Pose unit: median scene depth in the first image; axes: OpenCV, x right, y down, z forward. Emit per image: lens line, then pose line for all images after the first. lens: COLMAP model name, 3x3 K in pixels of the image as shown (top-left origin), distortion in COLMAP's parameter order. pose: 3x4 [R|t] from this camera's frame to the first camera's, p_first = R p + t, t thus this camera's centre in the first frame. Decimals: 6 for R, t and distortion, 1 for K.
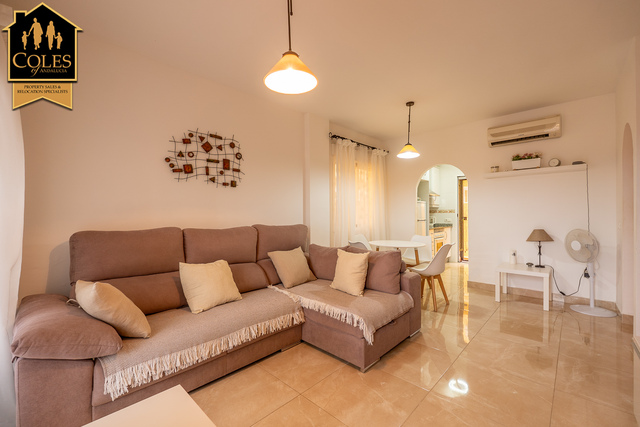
lens RADIAL K [[272.2, 0, 320.0], [0, 272.2, 213.5], [0, 0, 1]] dist [-0.000709, 0.000002]
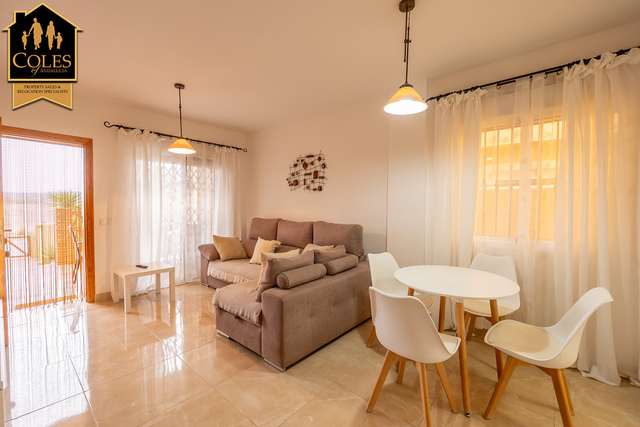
lens RADIAL K [[272.2, 0, 320.0], [0, 272.2, 213.5], [0, 0, 1]] dist [-0.000709, 0.000002]
pose [[0.049439, 0.023835, -0.998493, 1.028137], [-0.011219, 0.999665, 0.023308, -0.020840], [0.998714, 0.010050, 0.049690, 0.983215]]
